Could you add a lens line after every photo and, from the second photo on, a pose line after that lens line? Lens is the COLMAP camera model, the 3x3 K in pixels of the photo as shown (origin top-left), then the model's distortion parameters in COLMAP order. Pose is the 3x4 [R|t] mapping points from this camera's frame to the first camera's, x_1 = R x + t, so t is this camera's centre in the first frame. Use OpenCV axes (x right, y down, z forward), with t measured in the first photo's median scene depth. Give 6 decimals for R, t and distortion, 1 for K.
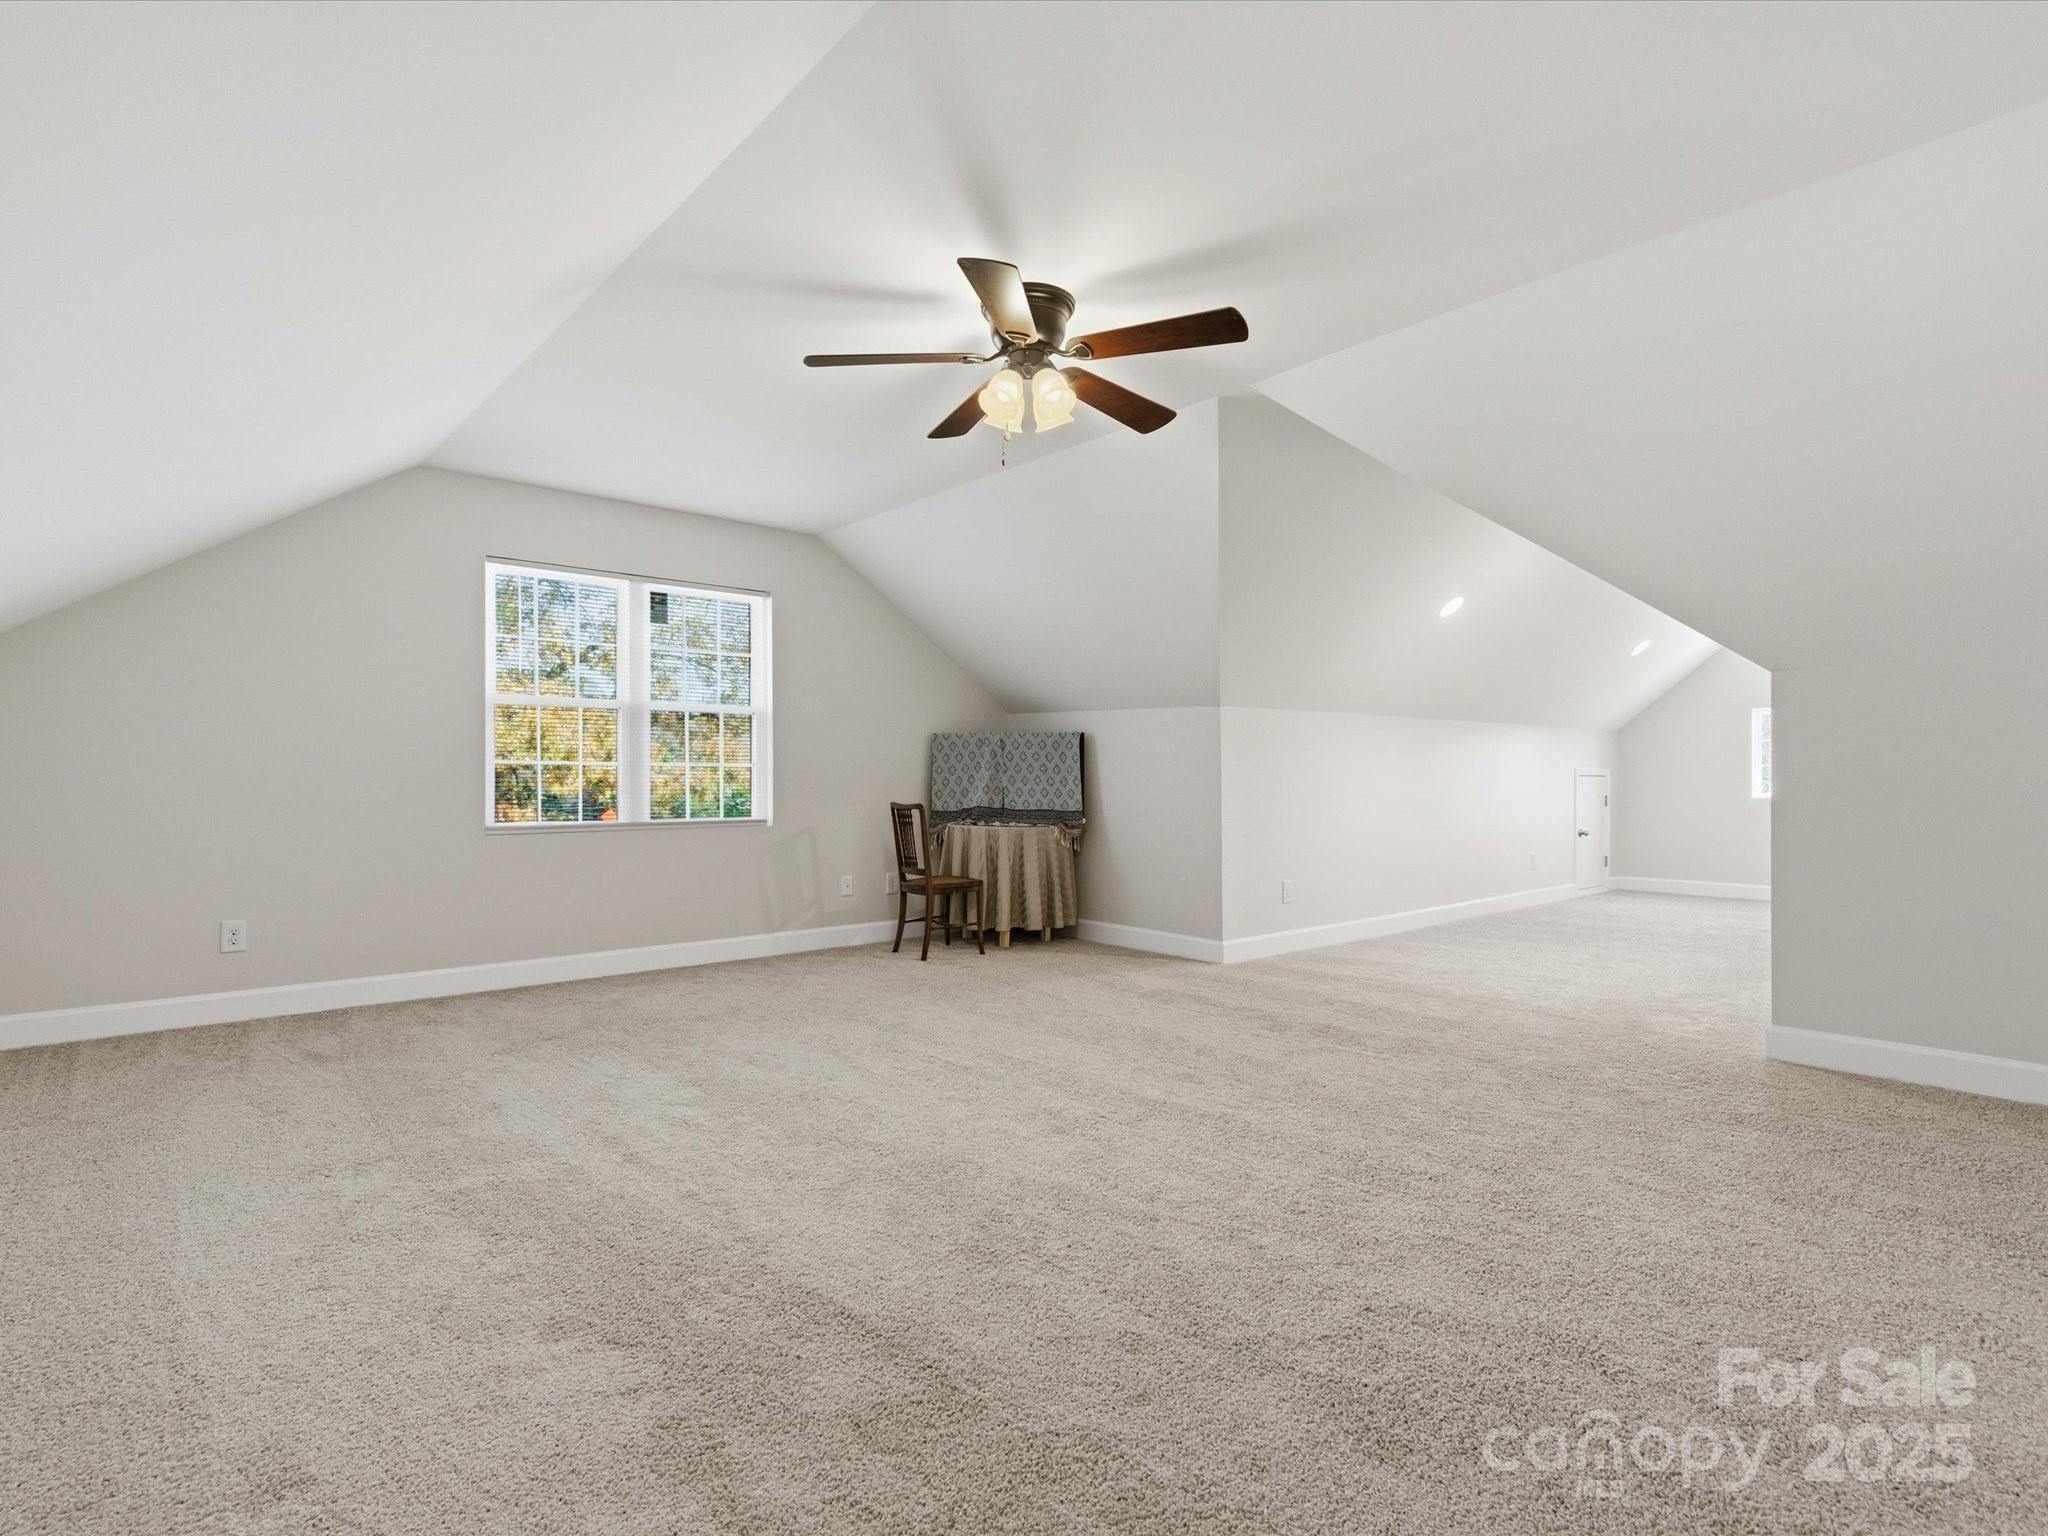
lens RADIAL K [[1033.7, 0, 1017.8], [0, 1033.7, 773.8], [0, 0, 1]] dist [0.001179, -0.002025]
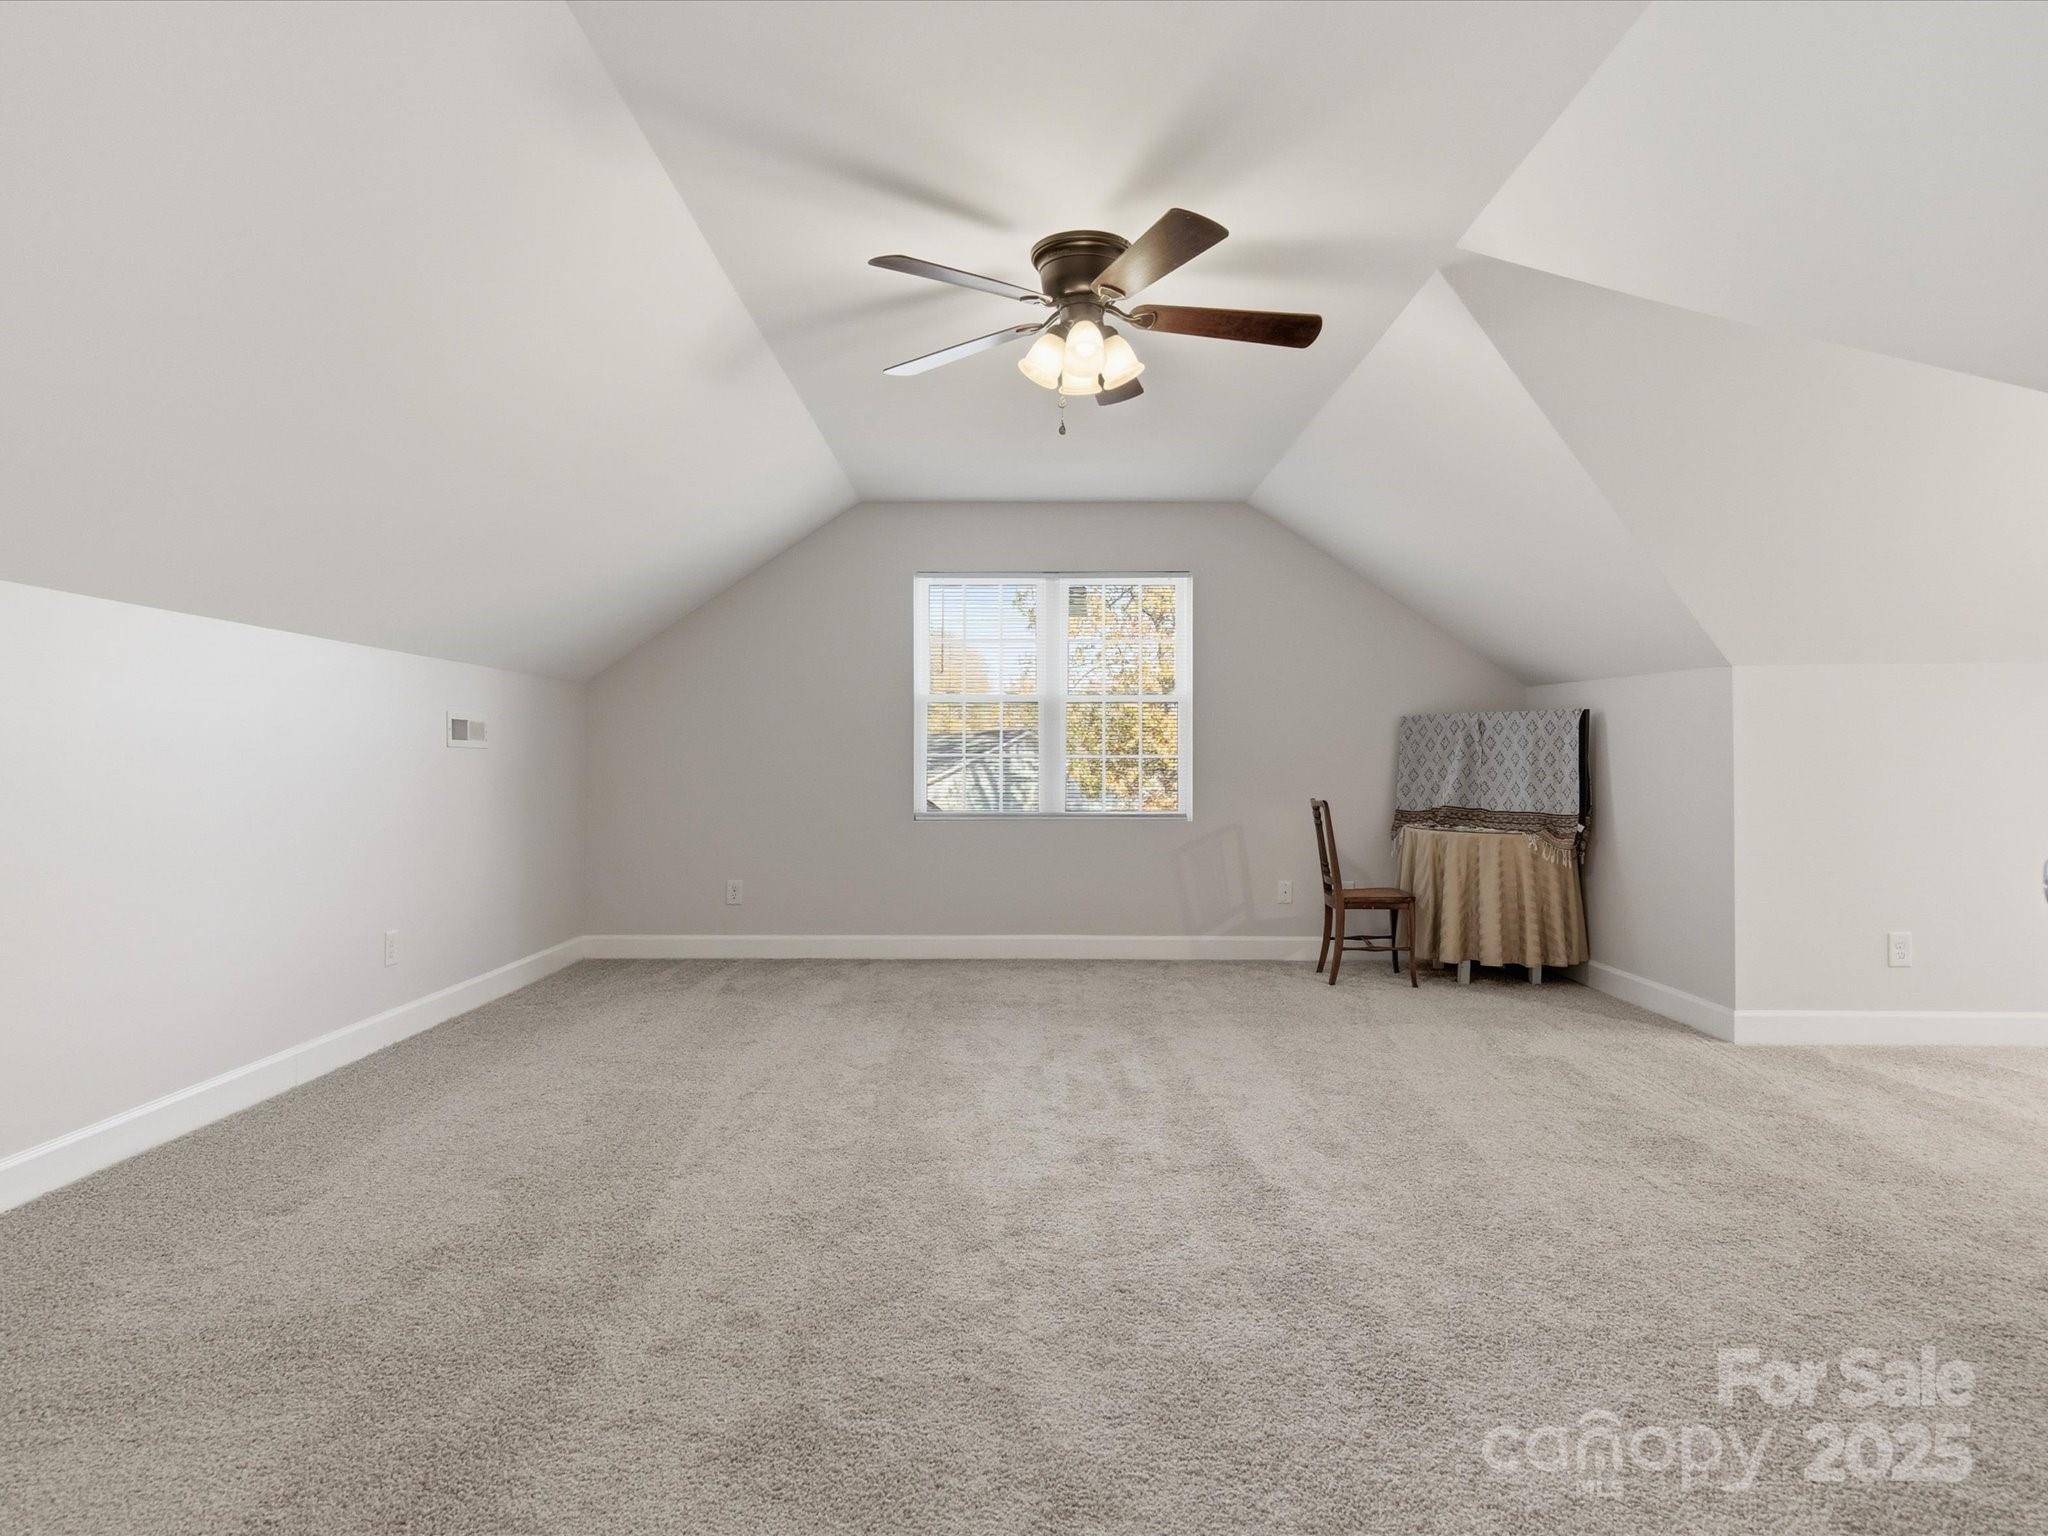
lens RADIAL K [[1188.8, 0, 1024.0], [0, 1188.8, 768.0], [0, 0, 1]] dist [0.031826, -0.001054]
pose [[0.749795, 0.000399, -0.661670, 0.348488], [0.002362, 0.999992, 0.003280, -0.001781], [0.661666, -0.004022, 0.749788, 0.089061]]
